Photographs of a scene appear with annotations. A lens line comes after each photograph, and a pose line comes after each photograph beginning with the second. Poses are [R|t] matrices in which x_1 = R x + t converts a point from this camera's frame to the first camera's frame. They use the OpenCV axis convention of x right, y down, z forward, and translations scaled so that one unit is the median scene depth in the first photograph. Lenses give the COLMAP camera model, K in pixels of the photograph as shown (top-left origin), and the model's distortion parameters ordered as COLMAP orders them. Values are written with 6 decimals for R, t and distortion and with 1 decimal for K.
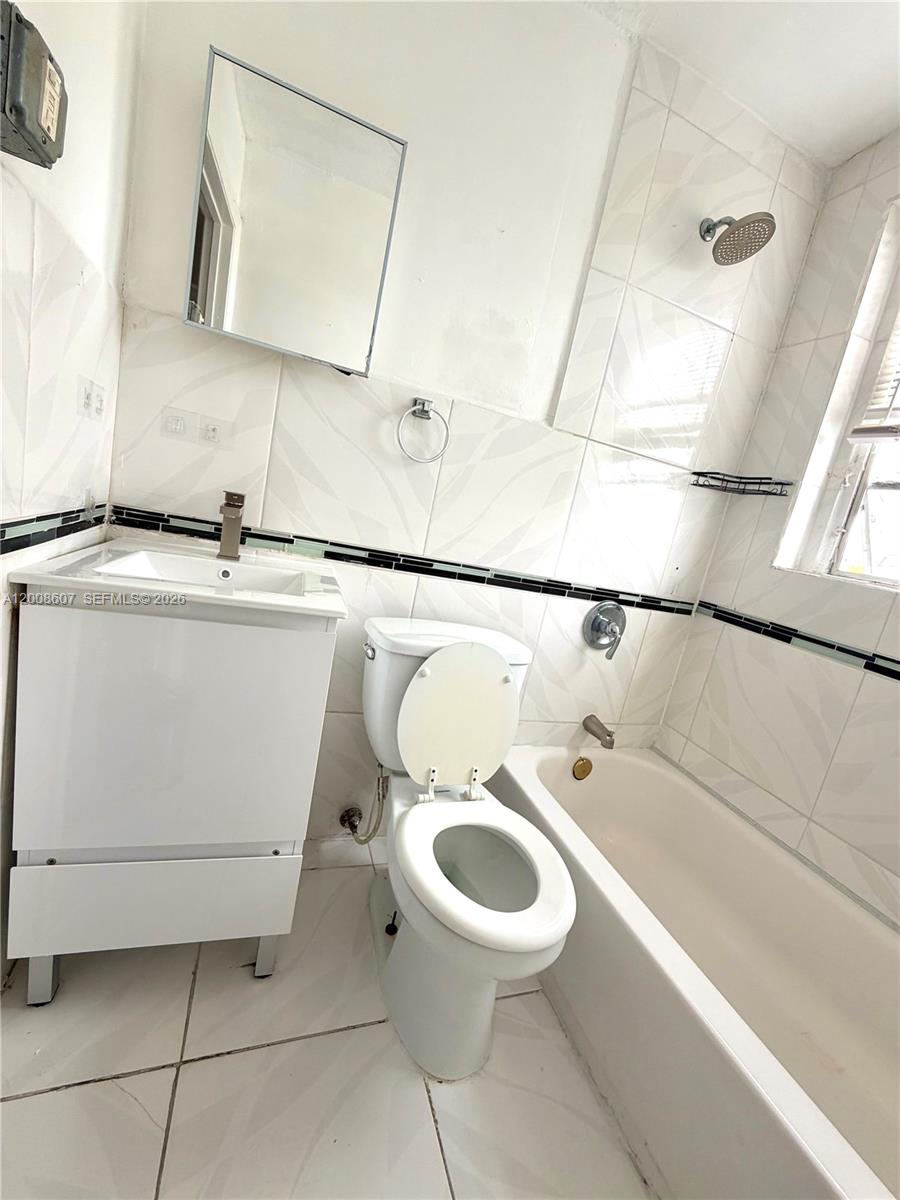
lens RADIAL K [[479.0, 0, 450.1], [0, 479.0, 597.2], [0, 0, 1]] dist [-0.000105, -0.000017]
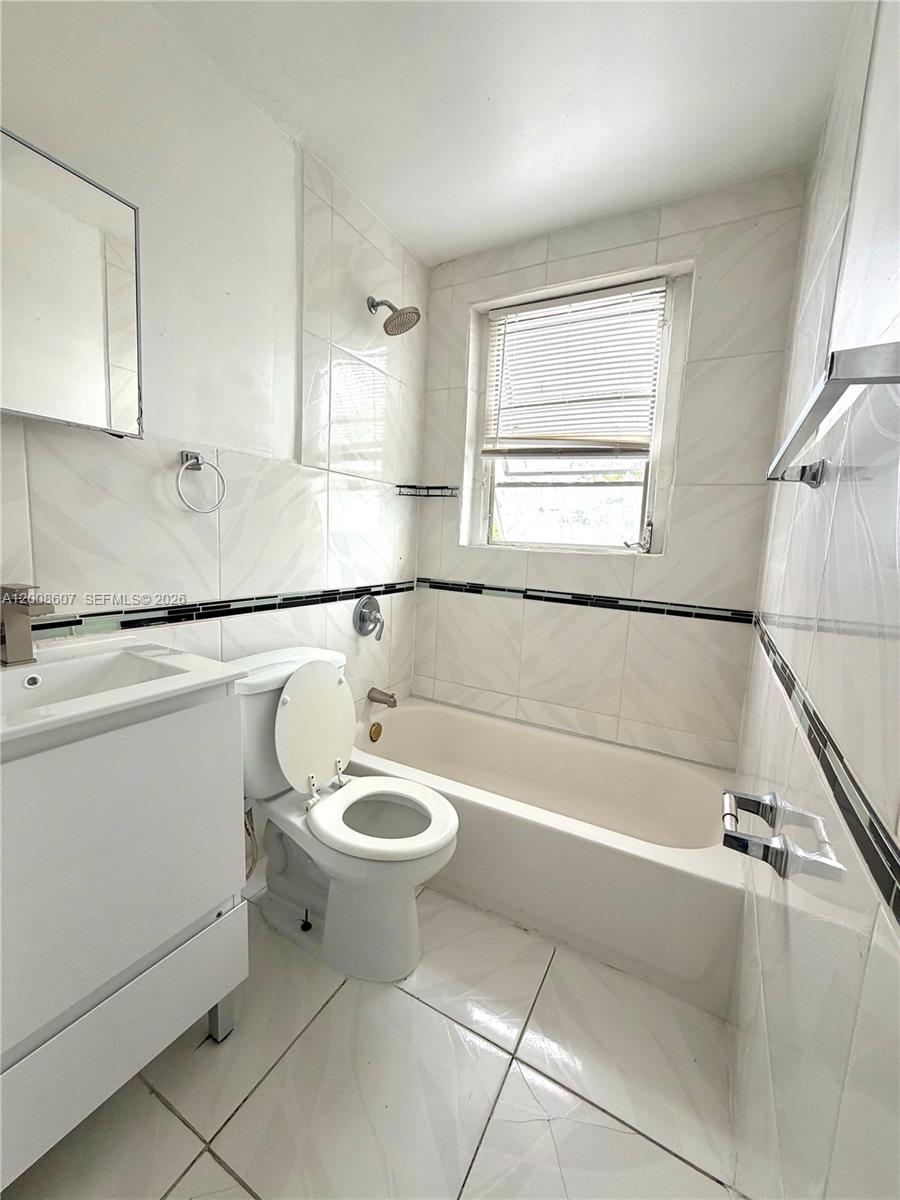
lens RADIAL K [[479.0, 0, 450.1], [0, 479.0, 597.2], [0, 0, 1]] dist [-0.000105, -0.000017]
pose [[0.737949, -0.249001, 0.627240, -0.327068], [0.222684, 0.967229, 0.121982, -0.103289], [-0.637059, 0.049660, 0.769214, -0.107765]]
